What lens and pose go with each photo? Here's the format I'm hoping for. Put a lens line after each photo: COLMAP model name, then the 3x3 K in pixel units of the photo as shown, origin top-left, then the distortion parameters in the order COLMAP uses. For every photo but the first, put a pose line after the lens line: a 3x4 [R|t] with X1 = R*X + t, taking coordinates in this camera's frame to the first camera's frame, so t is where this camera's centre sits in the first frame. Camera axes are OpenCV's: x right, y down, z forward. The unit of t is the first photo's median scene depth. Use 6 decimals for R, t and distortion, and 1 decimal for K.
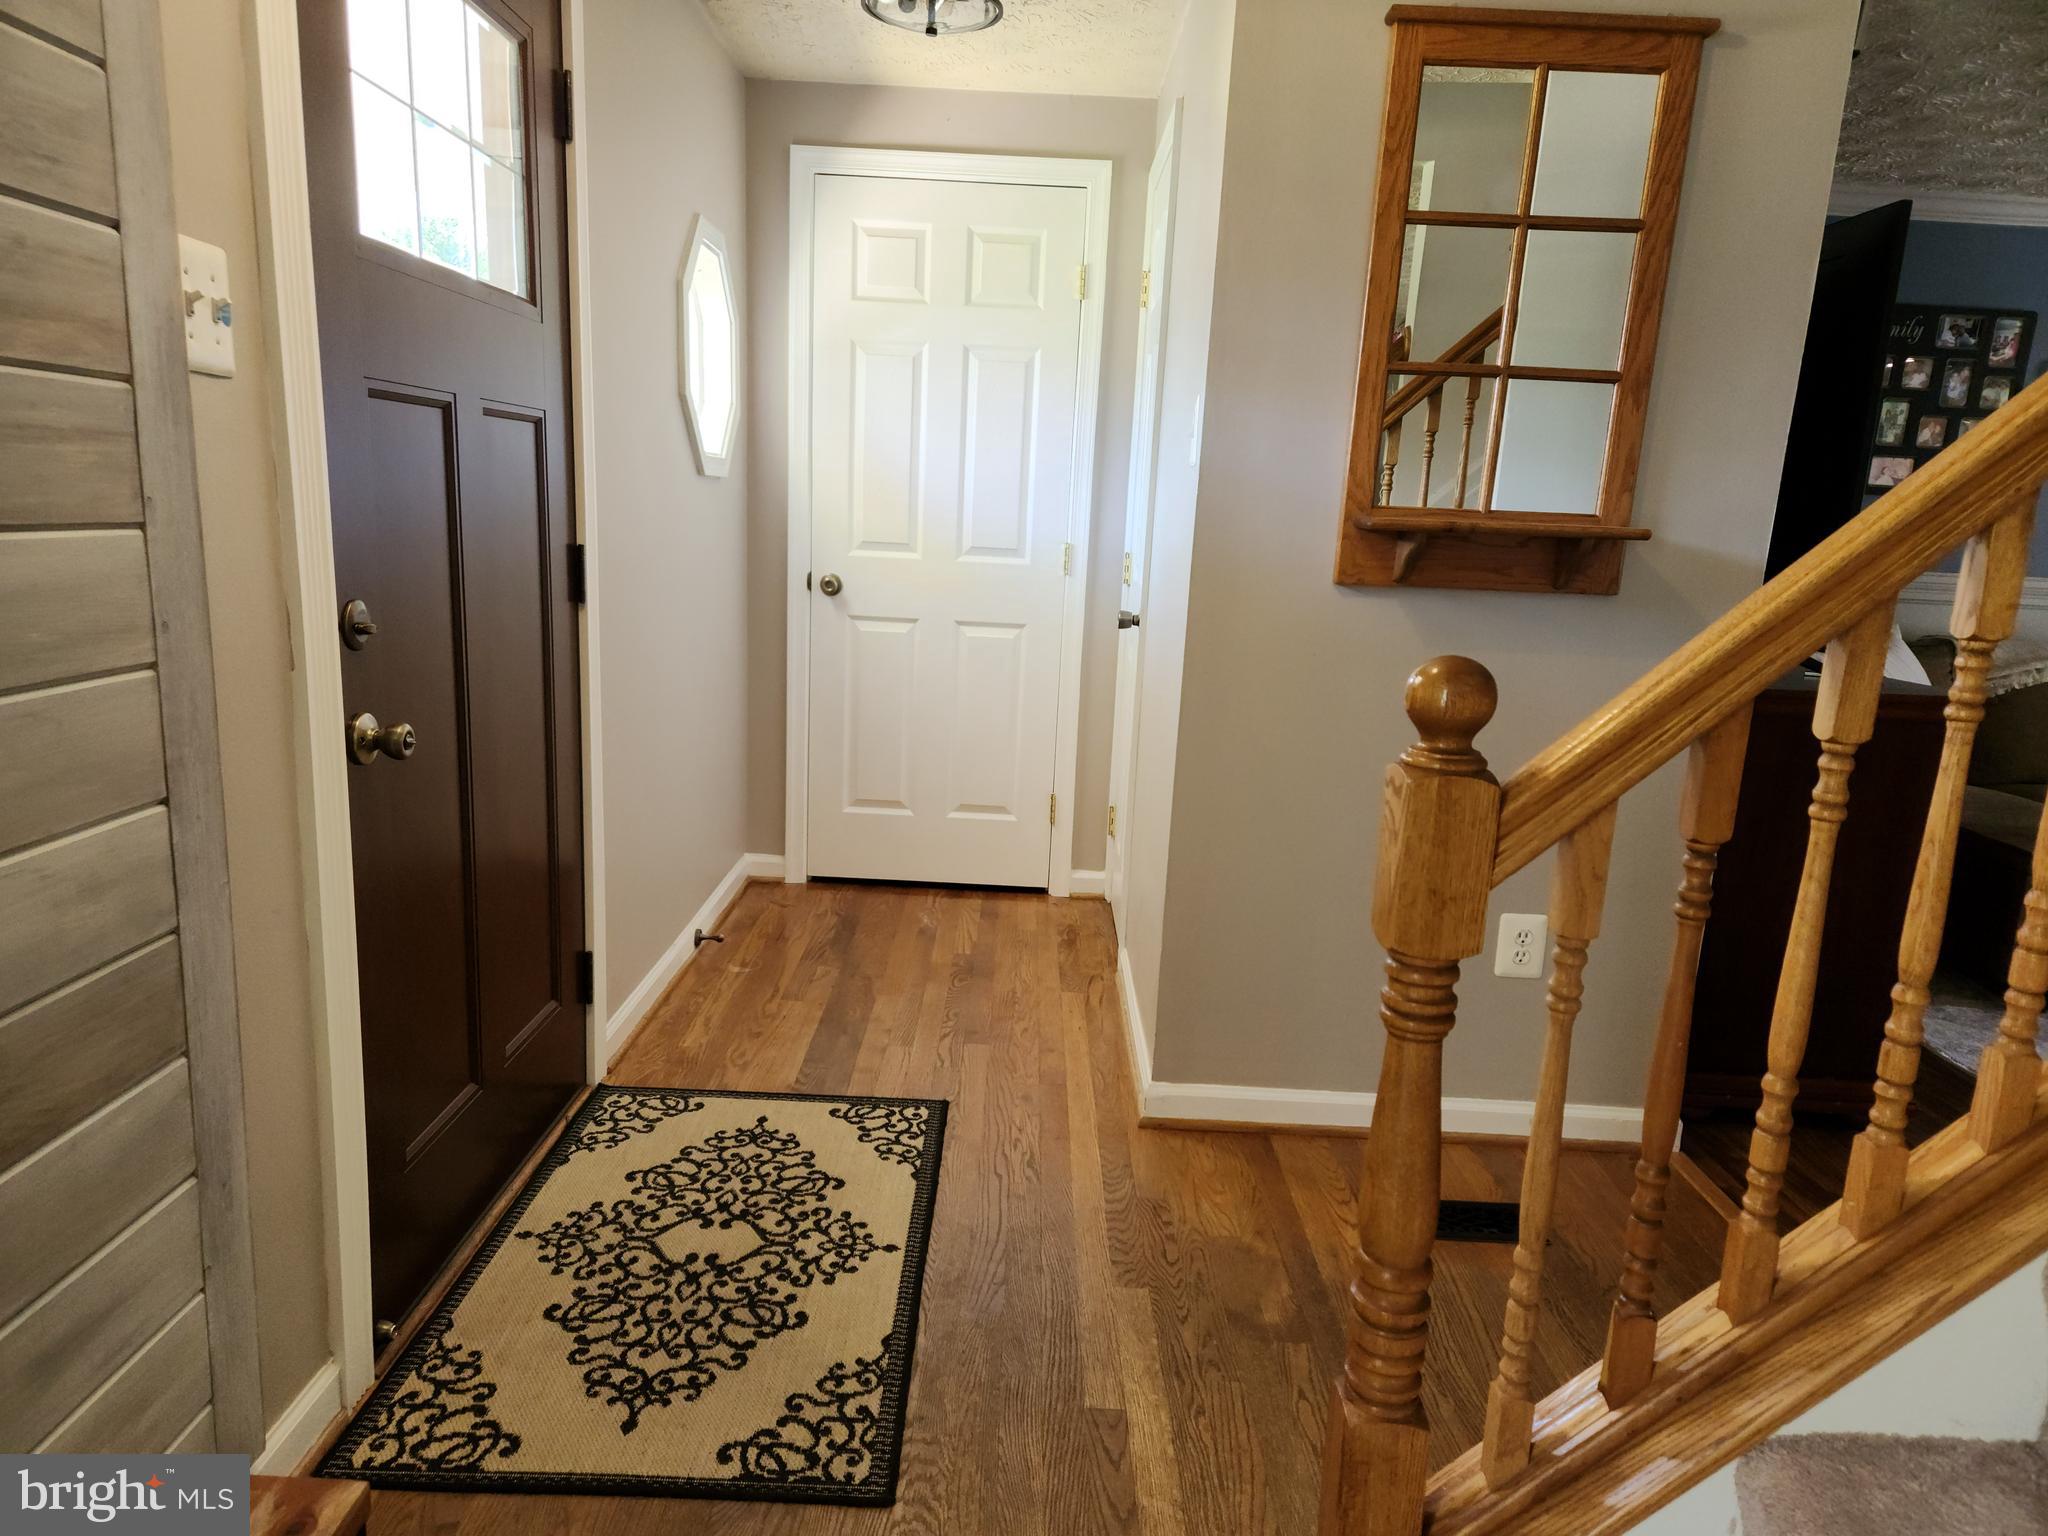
lens RADIAL K [[1366.7, 0, 1030.3], [0, 1366.7, 808.8], [0, 0, 1]] dist [0.037116, -0.009685]
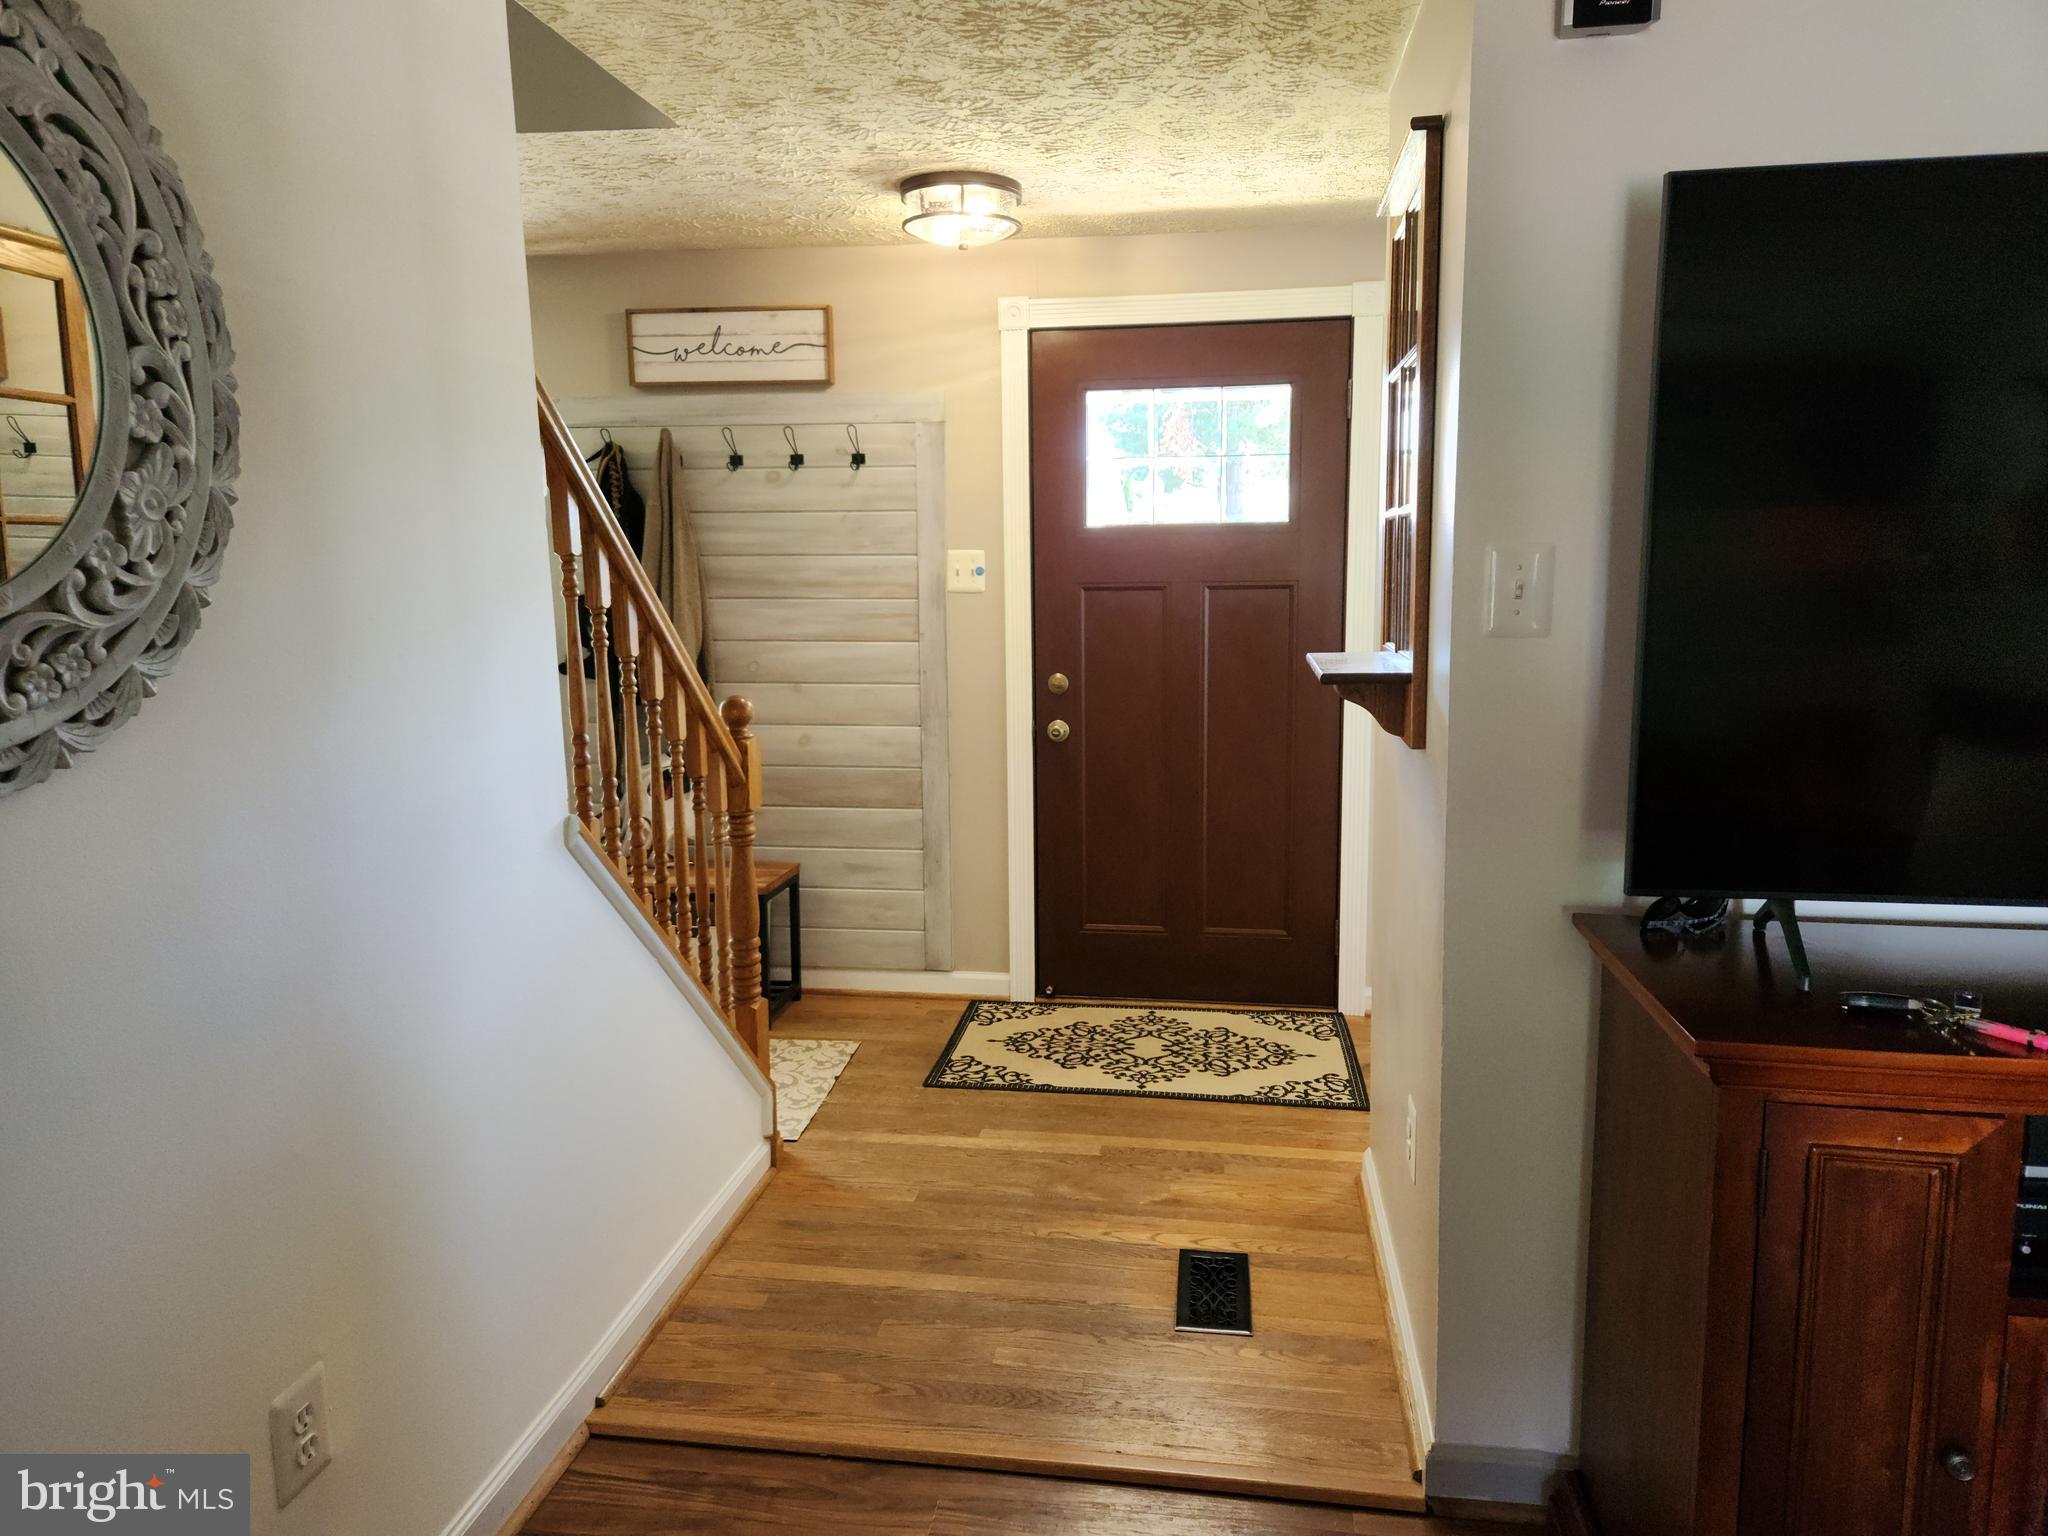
lens RADIAL K [[1366.7, 0, 1025.0], [0, 1366.7, 768.1], [0, 0, 1]] dist [0.037116, -0.009685]
pose [[-0.142743, 0.099051, -0.984791, 1.760420], [-0.209741, 0.969356, 0.127900, -0.262461], [0.967281, 0.224808, -0.117593, 1.168420]]
